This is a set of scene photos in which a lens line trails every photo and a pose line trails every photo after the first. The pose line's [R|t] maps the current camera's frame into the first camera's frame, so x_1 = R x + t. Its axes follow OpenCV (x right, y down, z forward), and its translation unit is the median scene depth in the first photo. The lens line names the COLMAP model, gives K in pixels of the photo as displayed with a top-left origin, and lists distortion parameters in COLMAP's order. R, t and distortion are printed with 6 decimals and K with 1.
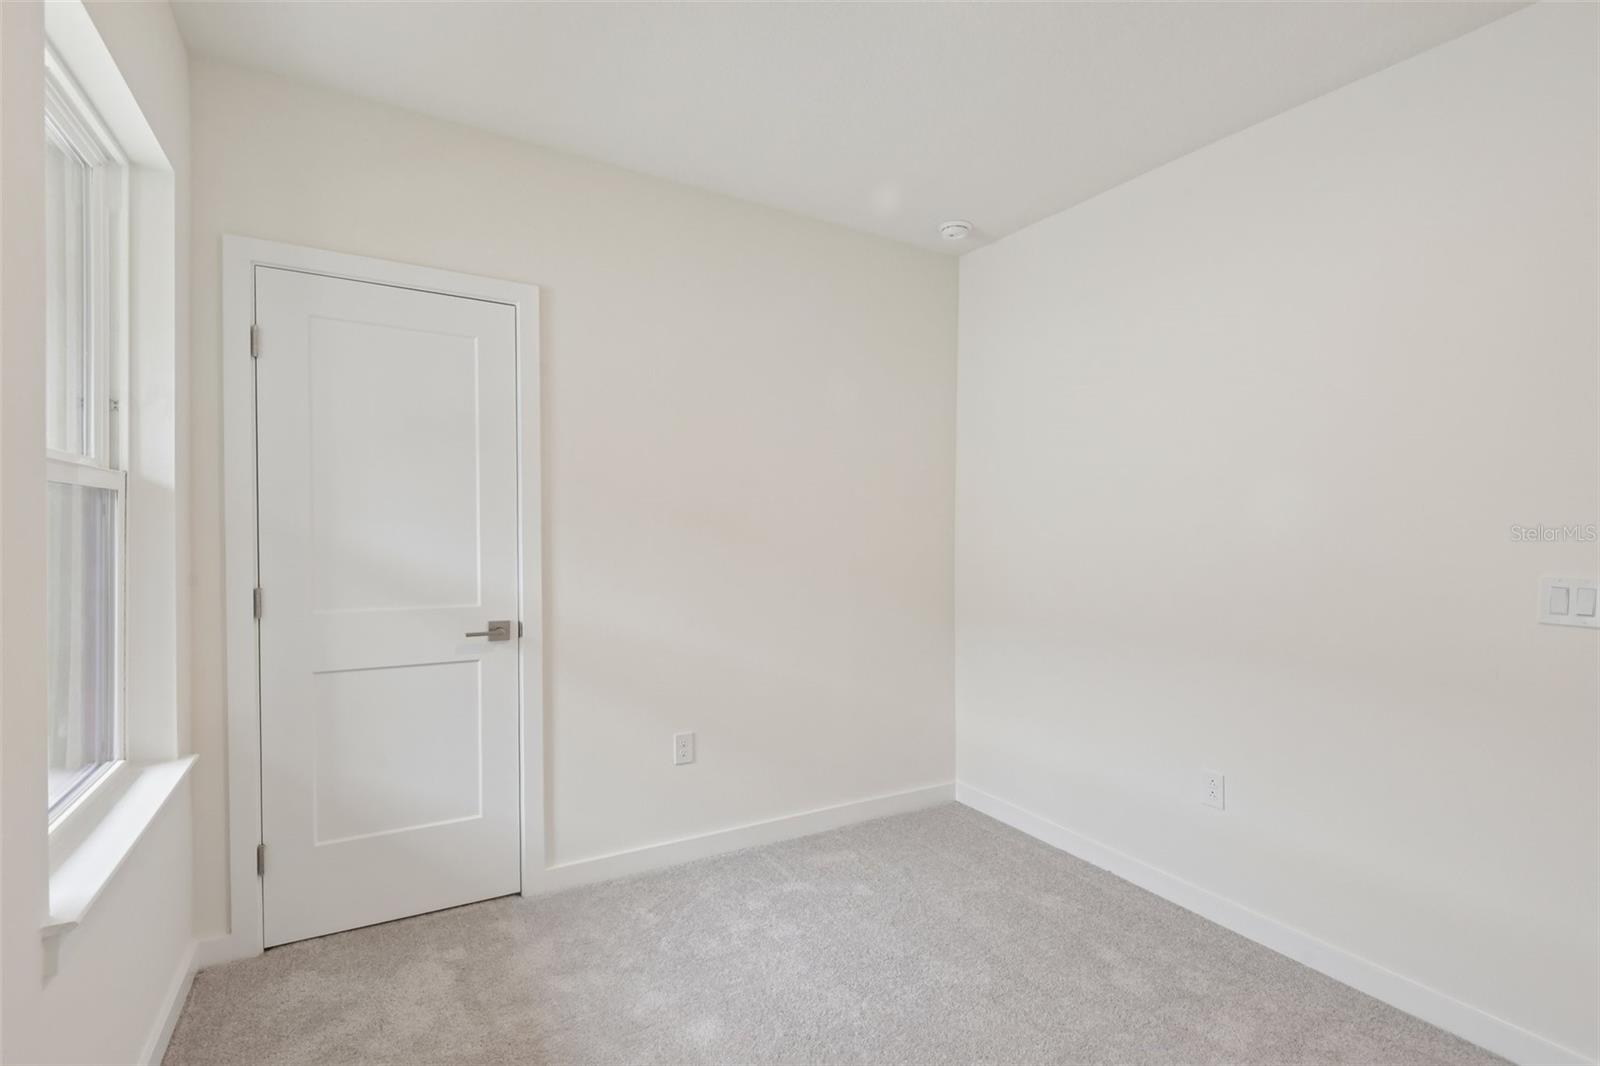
lens RADIAL K [[745.1, 0, 800.0], [0, 745.1, 533.0], [0, 0, 1]] dist [0.021782, -0.026101]
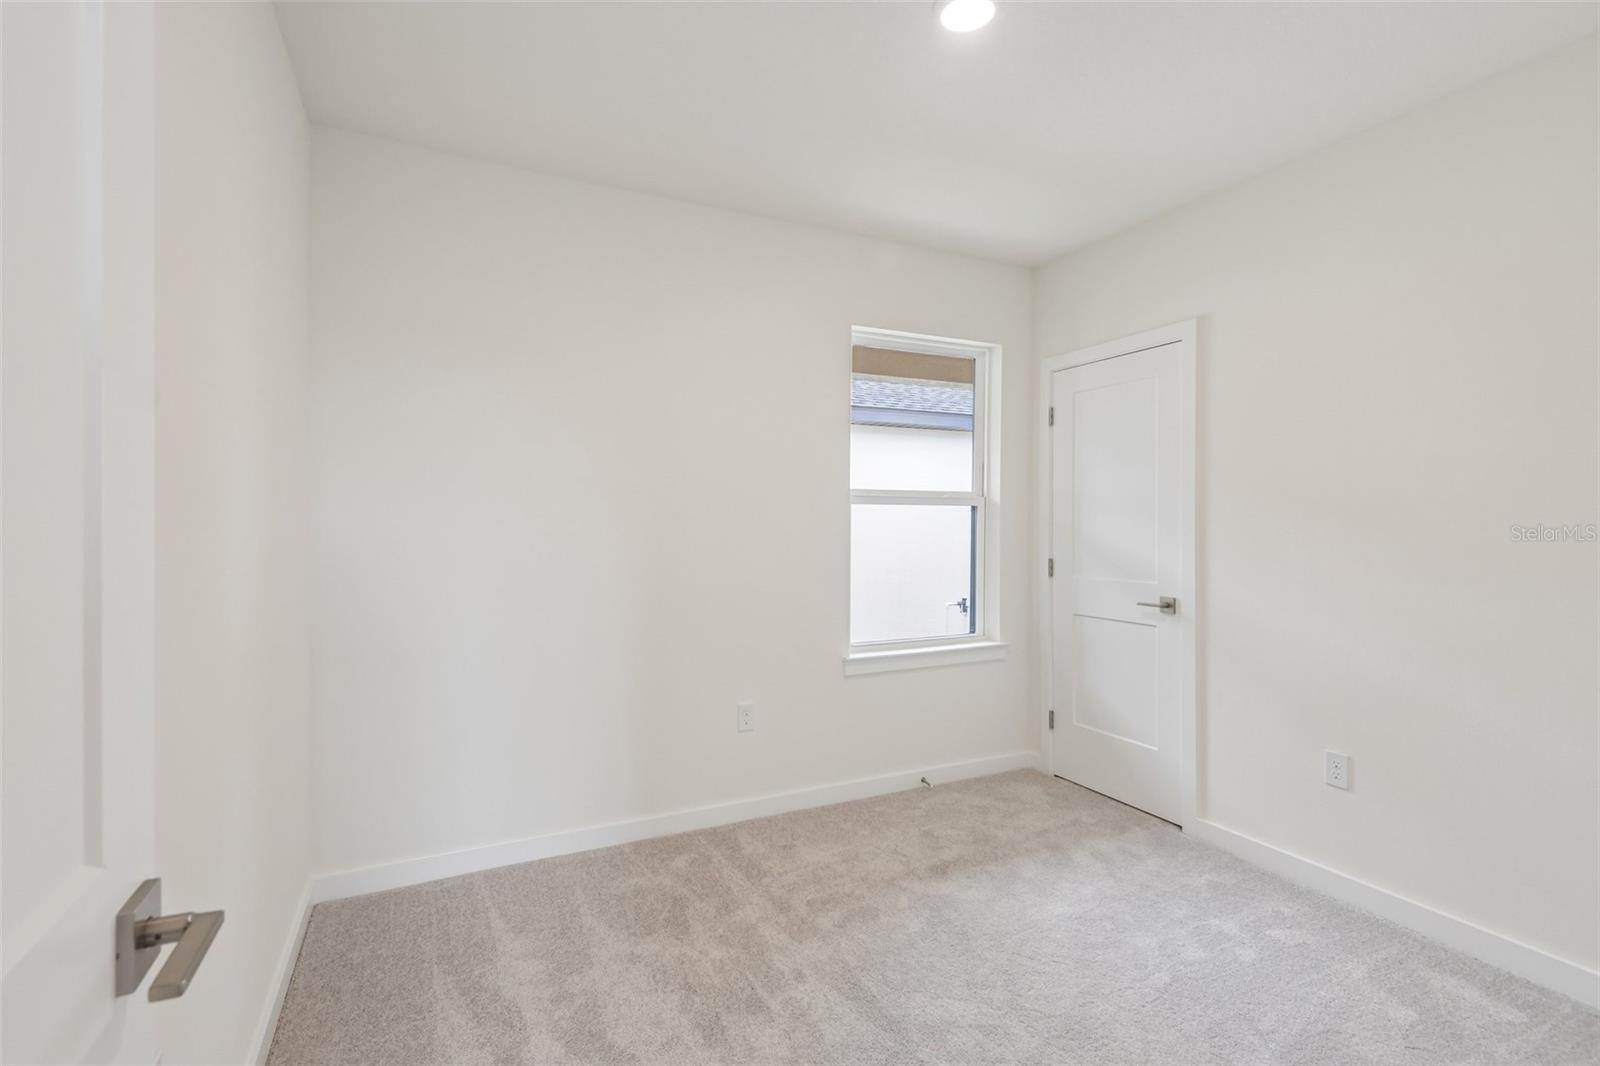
lens RADIAL K [[745.1, 0, 800.0], [0, 745.1, 533.0], [0, 0, 1]] dist [0.021782, -0.026101]
pose [[-0.087197, -0.004780, -0.996180, 0.896489], [-0.020692, 0.999781, -0.002986, 0.026630], [0.995976, 0.020352, -0.087277, 0.498074]]
